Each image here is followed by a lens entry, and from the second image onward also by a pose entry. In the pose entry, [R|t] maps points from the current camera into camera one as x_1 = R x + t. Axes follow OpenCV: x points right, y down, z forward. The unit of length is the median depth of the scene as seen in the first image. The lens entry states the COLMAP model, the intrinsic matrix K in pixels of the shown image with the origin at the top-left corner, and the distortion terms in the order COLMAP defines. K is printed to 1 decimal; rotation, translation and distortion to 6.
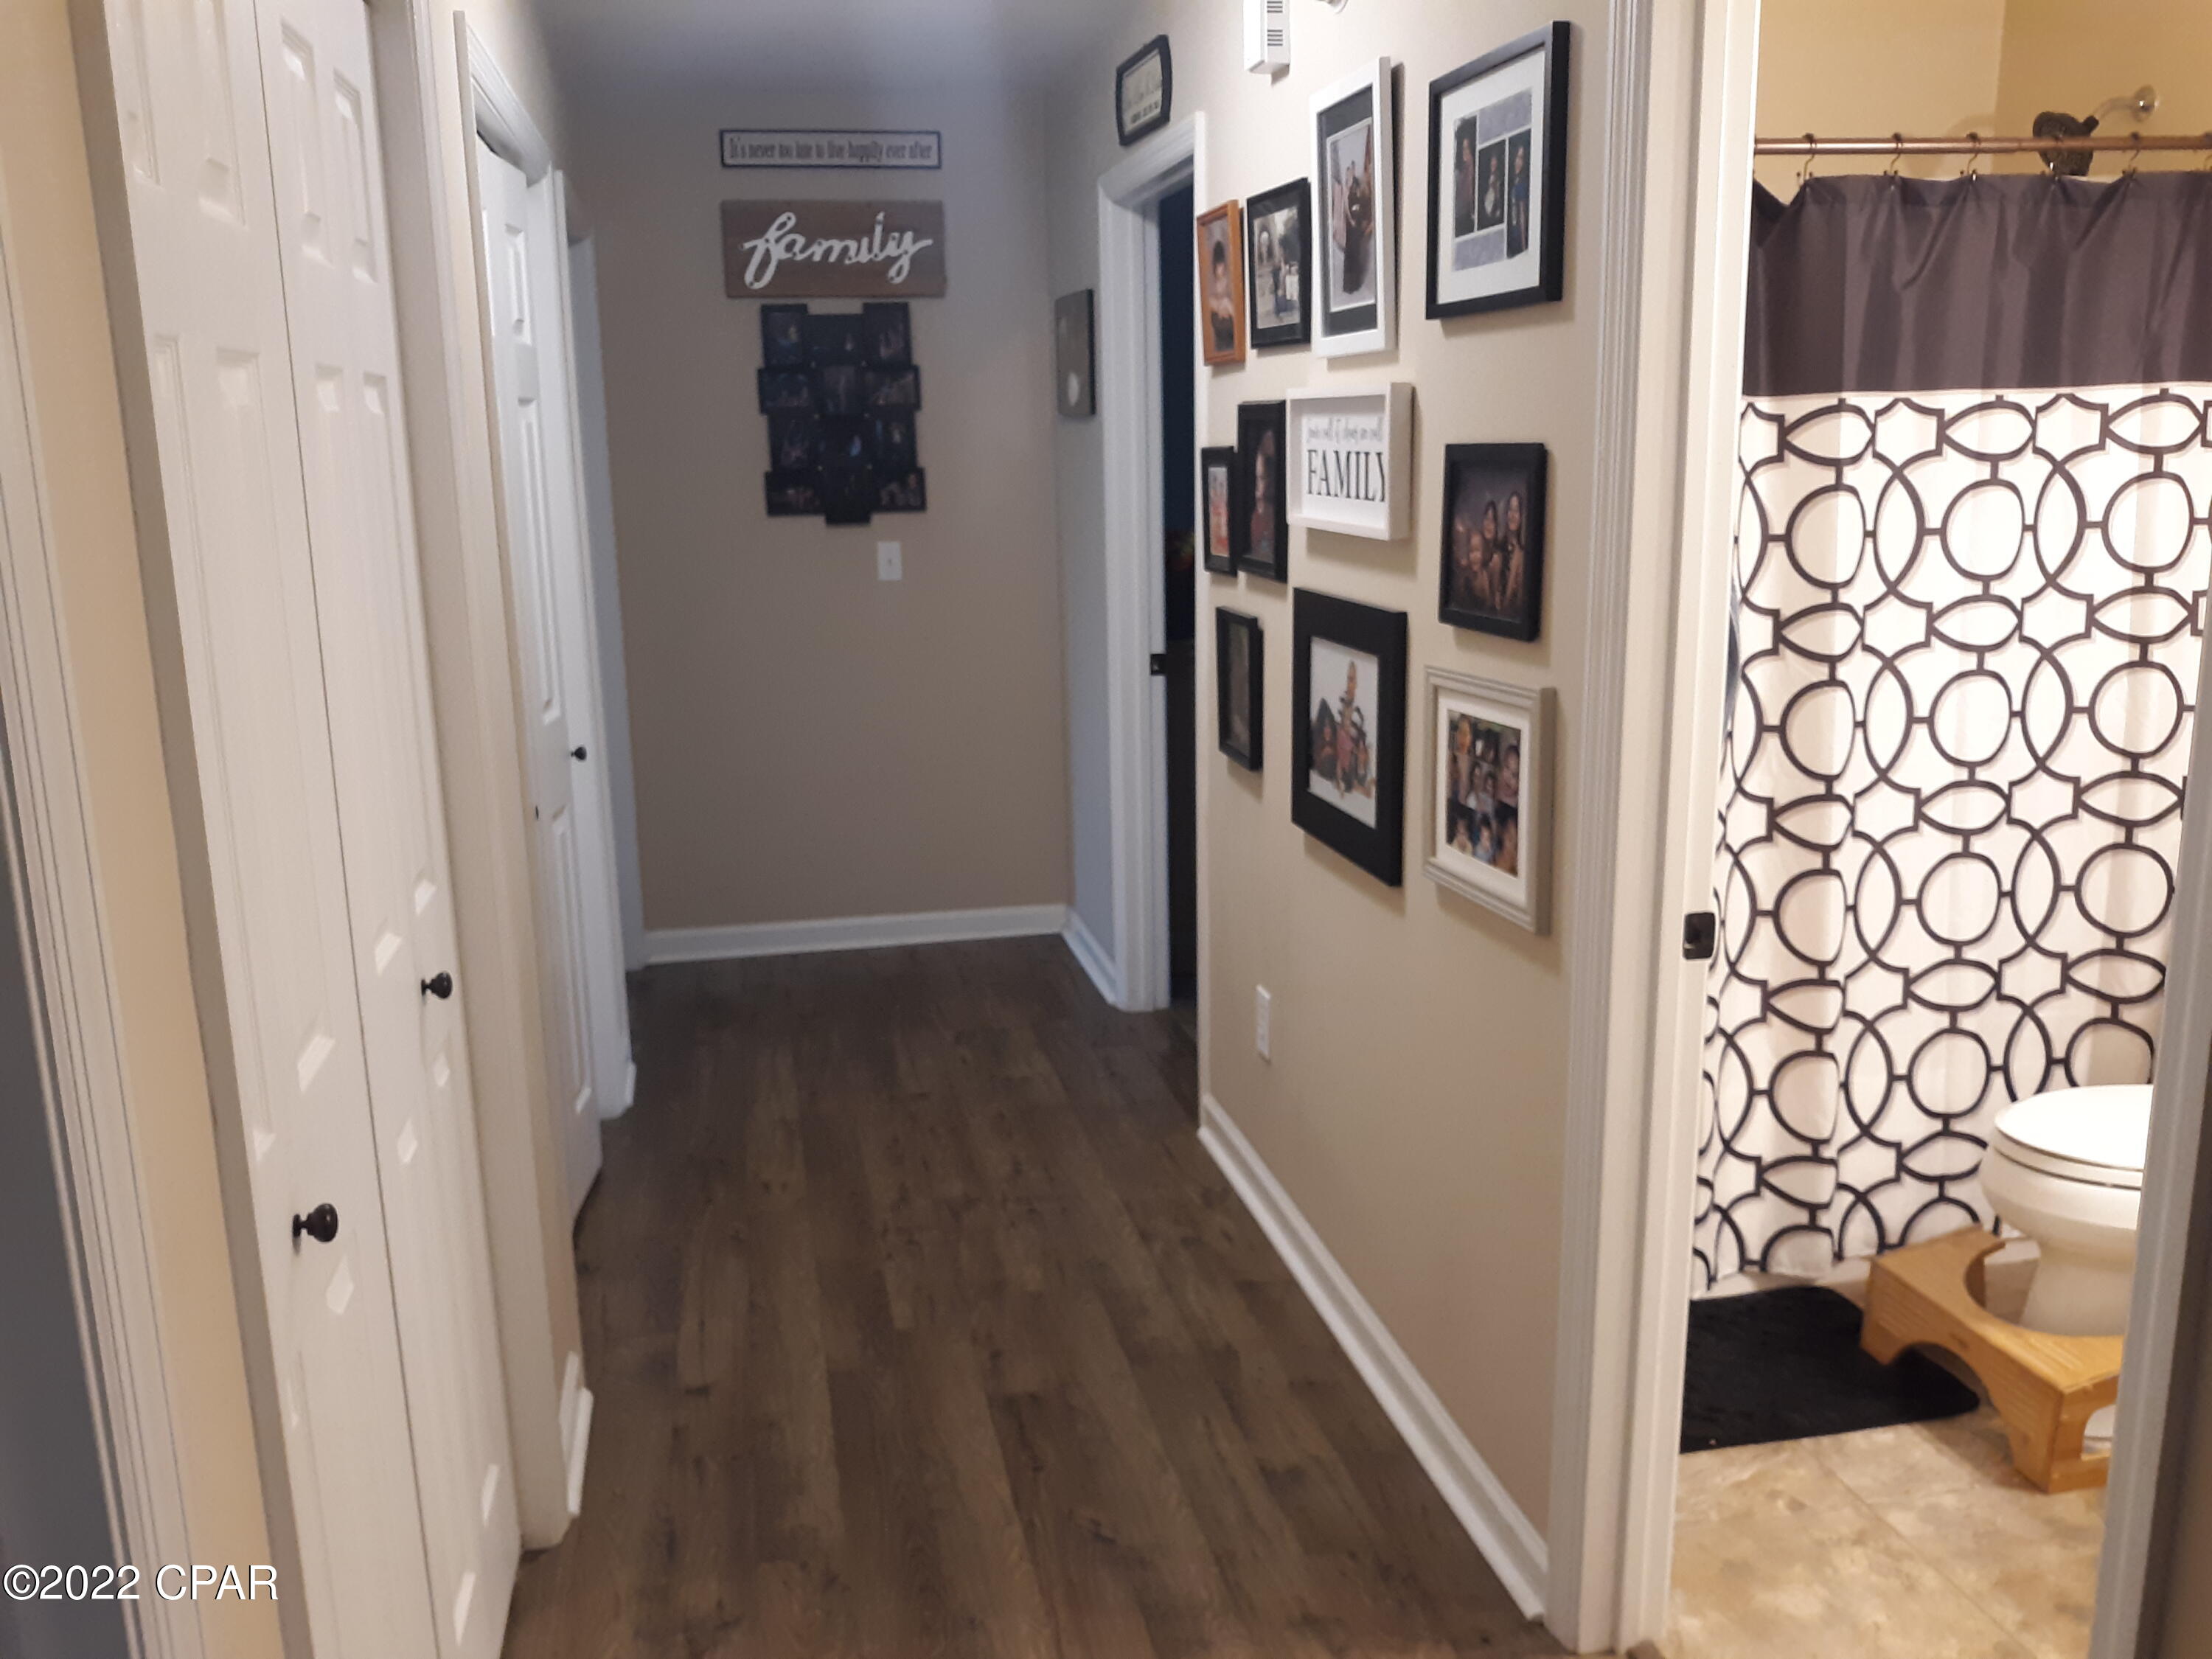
lens RADIAL K [[1796.4, 0, 1107.6], [0, 1796.4, 836.3], [0, 0, 1]] dist [-0.019011, 0.005957]
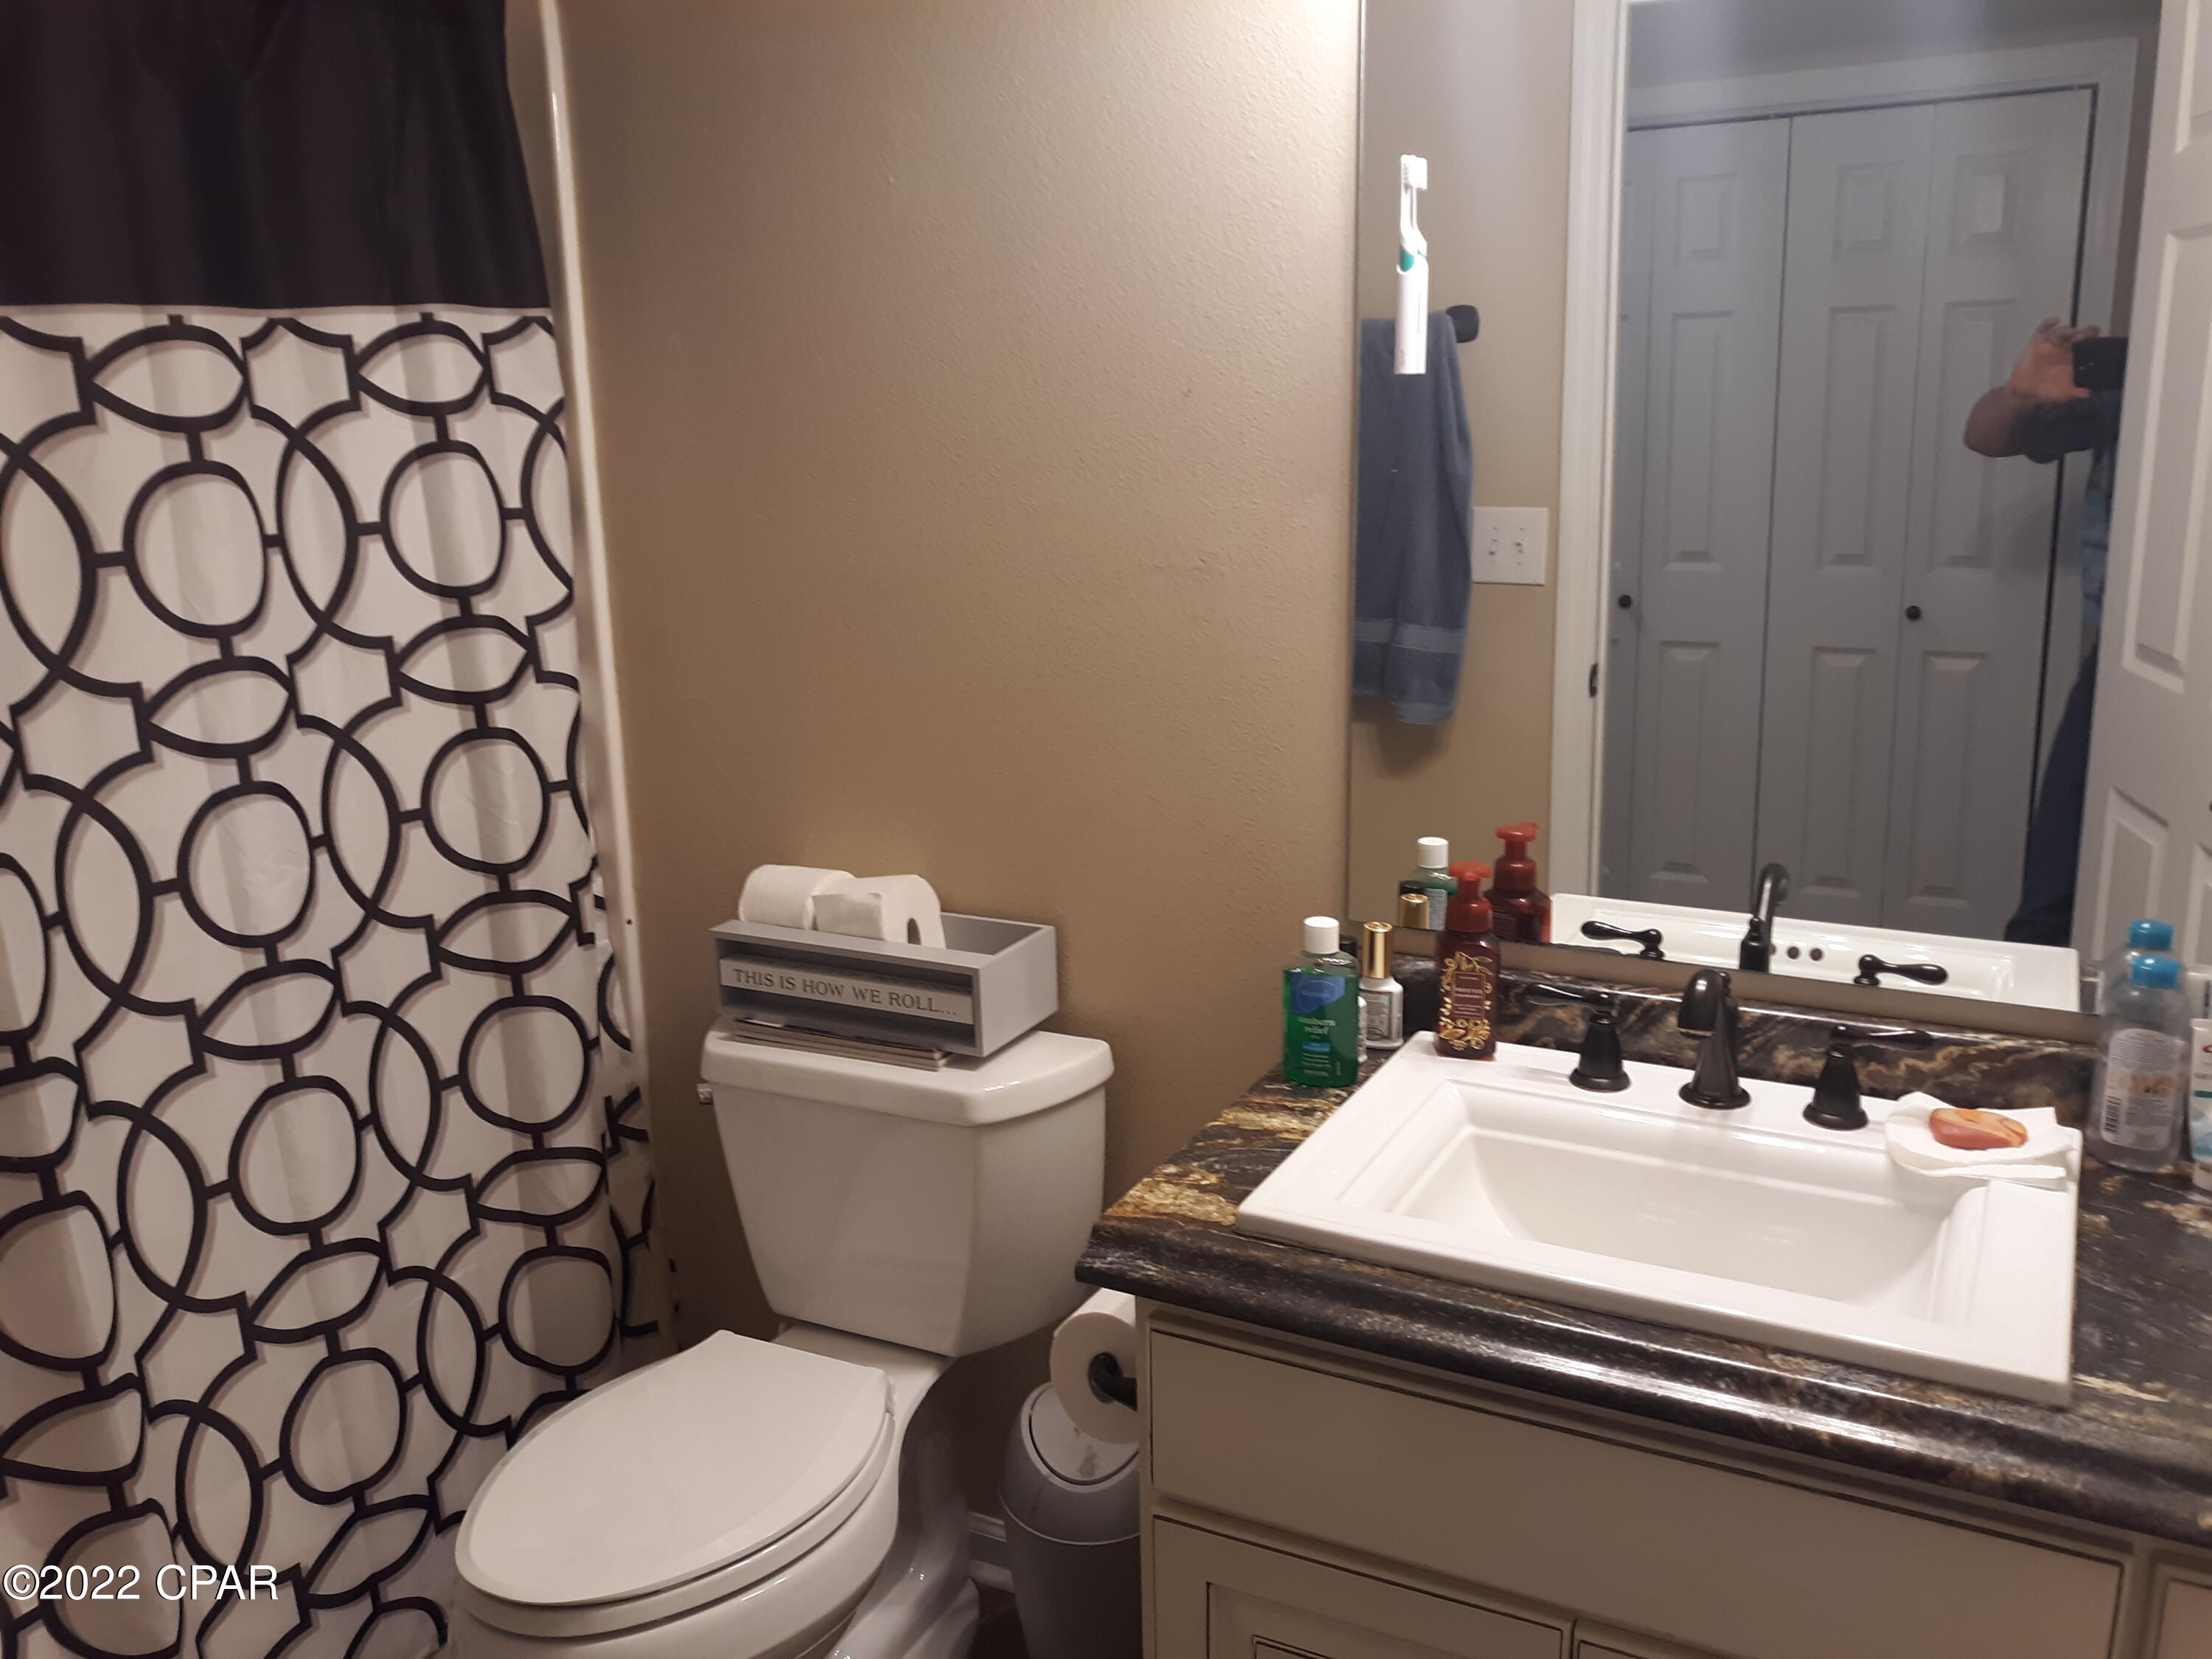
lens RADIAL K [[1796.4, 0, 1113.9], [0, 1796.4, 834.6], [0, 0, 1]] dist [-0.019011, 0.005957]
pose [[0.589539, -0.190136, 0.785042, 0.187335], [0.183828, 0.977979, 0.098817, -0.081859], [-0.786544, 0.086056, 0.611509, 0.409770]]
